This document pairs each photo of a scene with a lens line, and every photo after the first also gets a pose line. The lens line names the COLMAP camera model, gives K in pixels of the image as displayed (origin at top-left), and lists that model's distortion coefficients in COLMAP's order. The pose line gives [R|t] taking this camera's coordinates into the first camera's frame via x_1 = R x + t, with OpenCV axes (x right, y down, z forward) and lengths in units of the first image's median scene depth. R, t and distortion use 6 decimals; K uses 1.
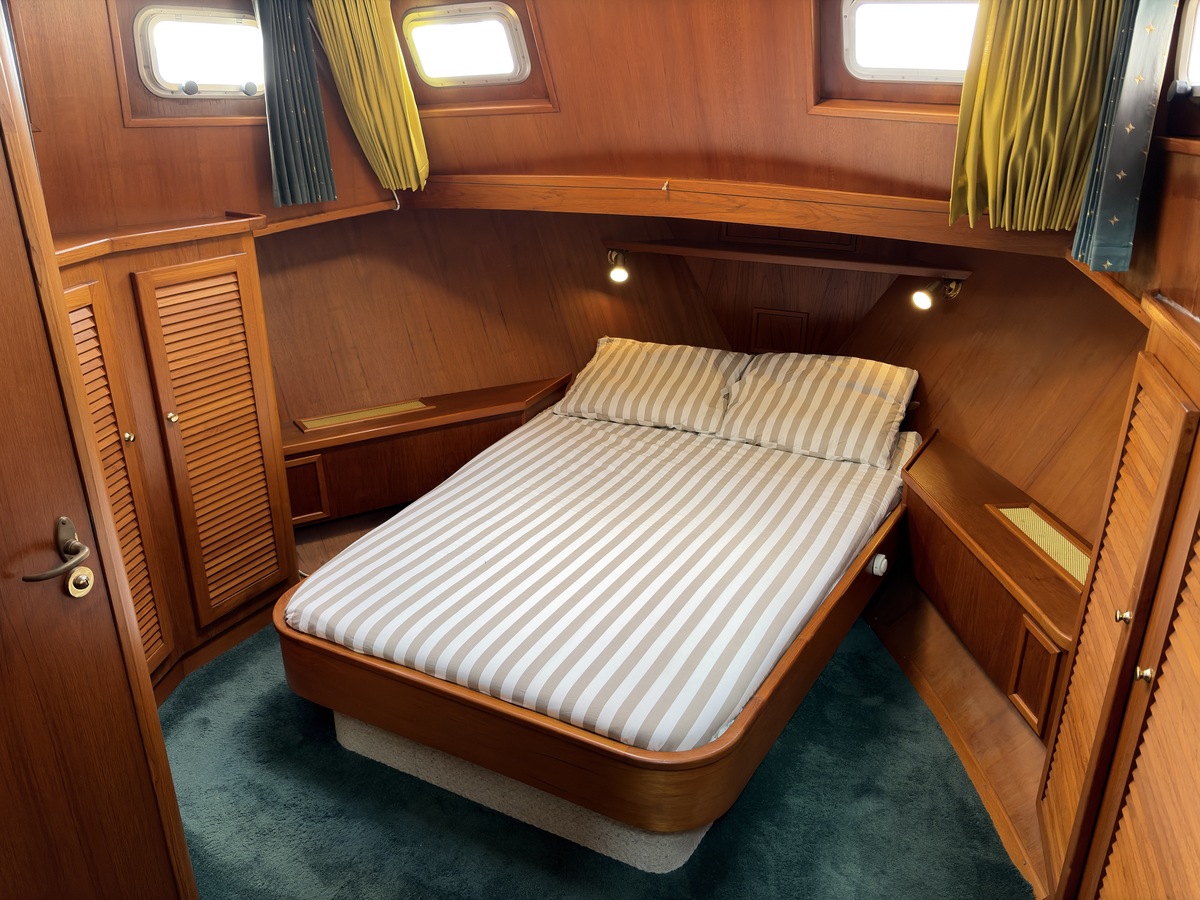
lens RADIAL K [[905.3, 0, 597.6], [0, 905.3, 451.2], [0, 0, 1]] dist [0.060920, -0.072609]
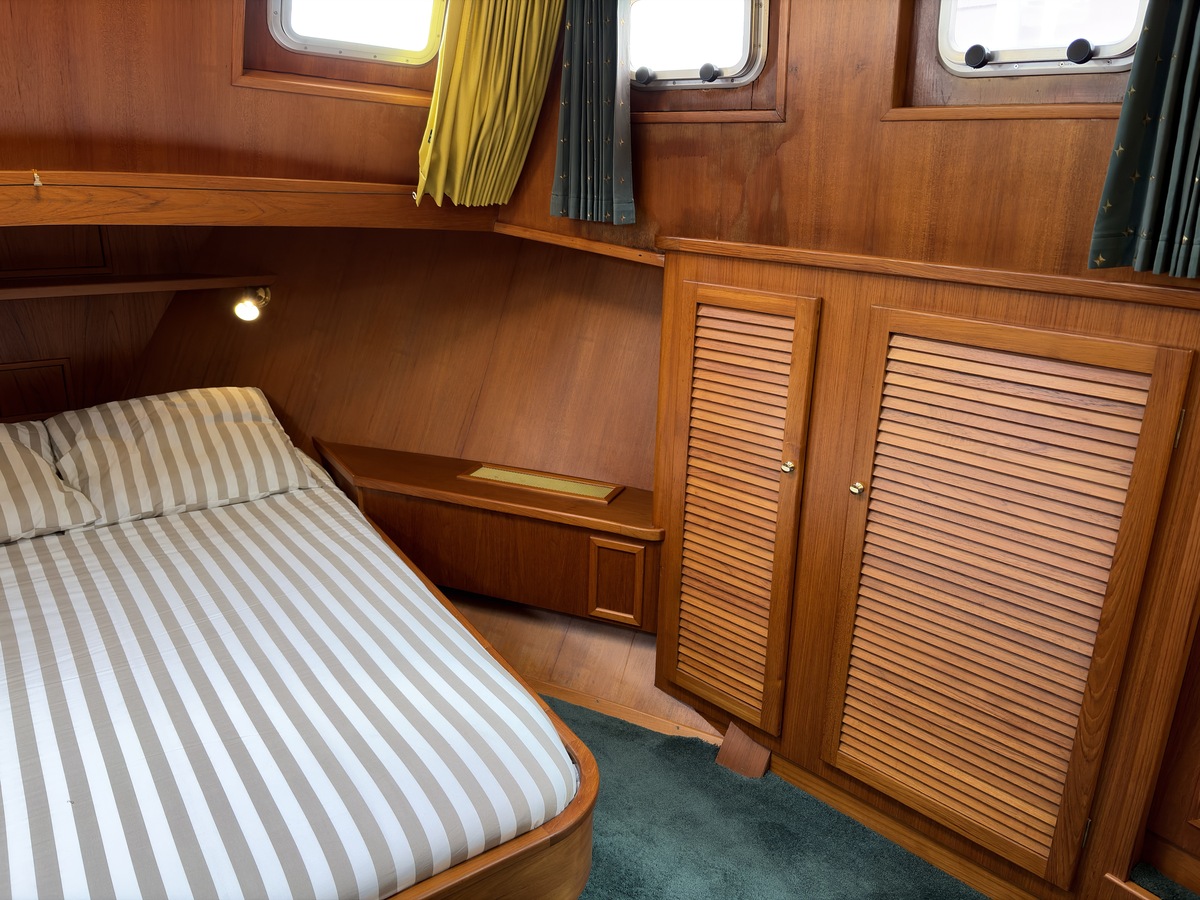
lens RADIAL K [[905.3, 0, 597.6], [0, 905.3, 451.2], [0, 0, 1]] dist [0.060920, -0.072609]
pose [[0.447312, -0.274266, 0.851287, -0.385291], [0.308008, 0.940836, 0.141273, -0.067049], [-0.839668, 0.199011, 0.505324, 0.339418]]
